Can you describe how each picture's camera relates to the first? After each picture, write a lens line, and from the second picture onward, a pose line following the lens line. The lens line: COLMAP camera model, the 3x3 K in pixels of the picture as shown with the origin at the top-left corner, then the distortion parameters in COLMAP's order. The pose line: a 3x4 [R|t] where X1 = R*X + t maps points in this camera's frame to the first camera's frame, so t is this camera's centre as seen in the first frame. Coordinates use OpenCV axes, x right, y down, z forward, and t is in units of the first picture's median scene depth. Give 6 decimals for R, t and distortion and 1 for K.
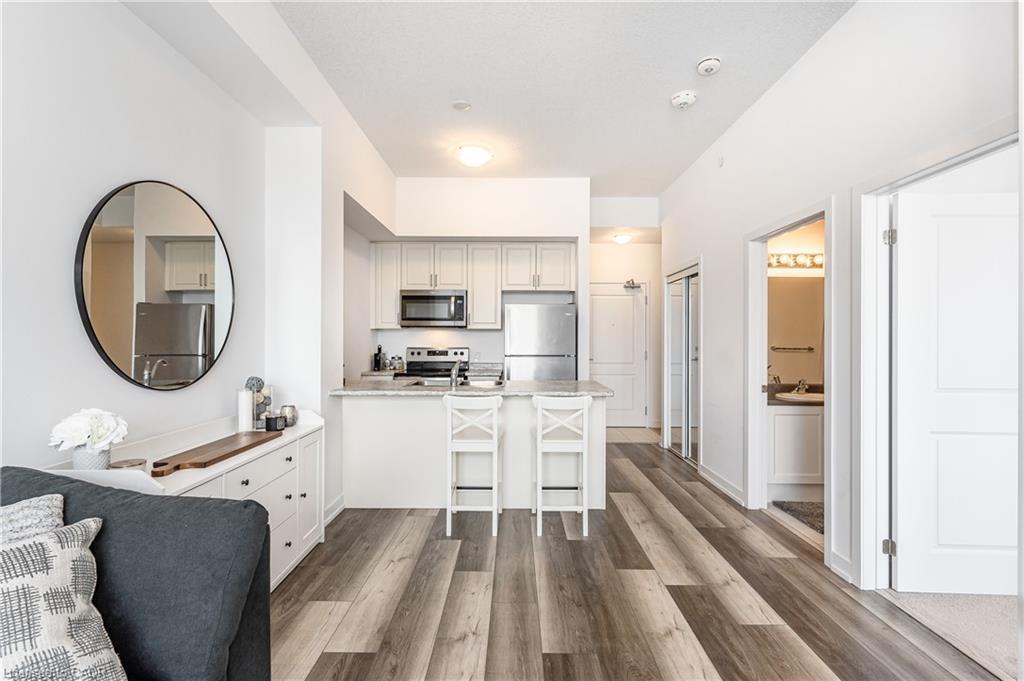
lens RADIAL K [[467.6, 0, 517.0], [0, 467.6, 337.9], [0, 0, 1]] dist [0.001476, 0.000097]
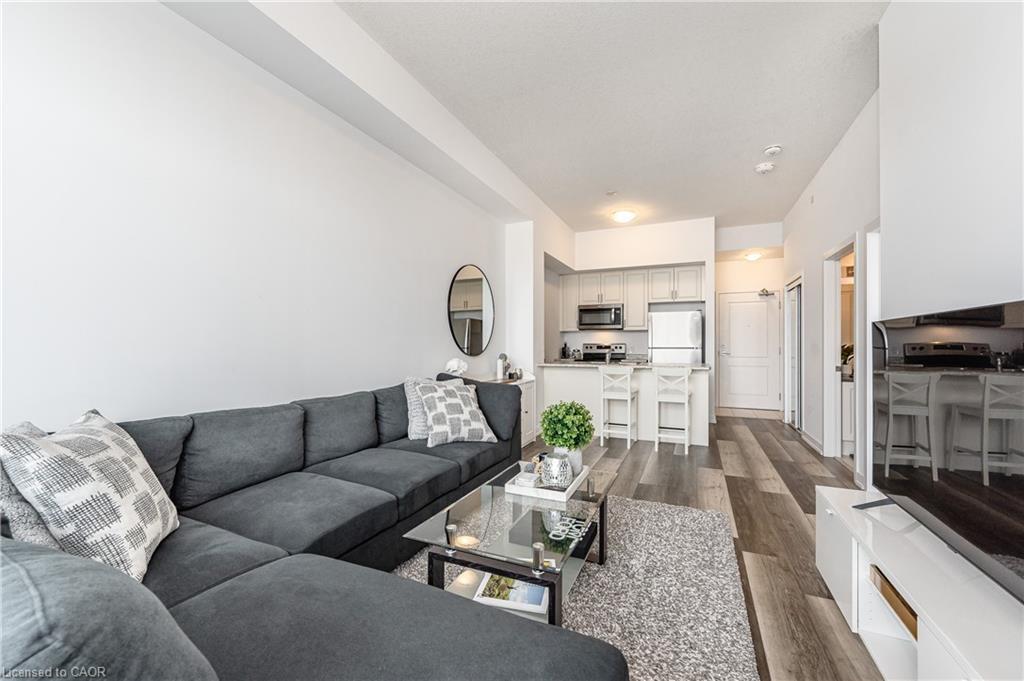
lens RADIAL K [[408.0, 0, 516.3], [0, 408.0, 342.3], [0, 0, 1]] dist [0.000729, 0.000100]
pose [[0.915457, -0.004838, -0.402387, 0.125000], [0.003341, 0.999985, -0.004422, 0.028152], [0.402402, 0.002704, 0.915459, -0.372661]]
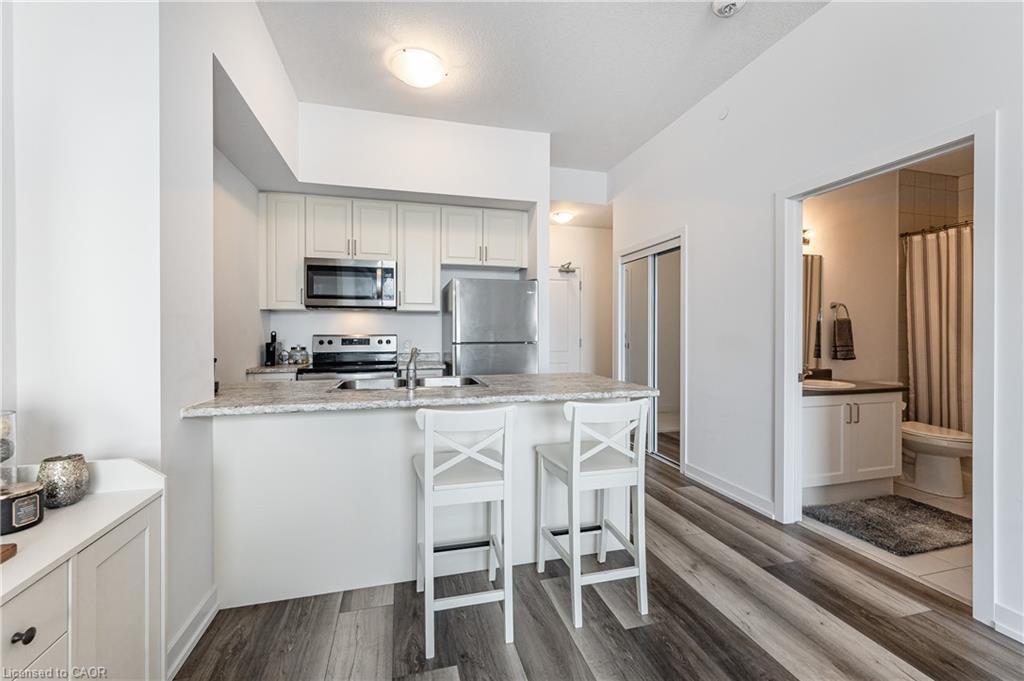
lens RADIAL K [[410.5, 0, 514.5], [0, 410.5, 333.4], [0, 0, 1]] dist [0.000239, 0.000109]
pose [[0.964698, -0.004155, 0.263326, -0.124751], [0.002719, 0.999979, 0.005817, 0.020213], [-0.263345, -0.004896, 0.964689, 0.350502]]
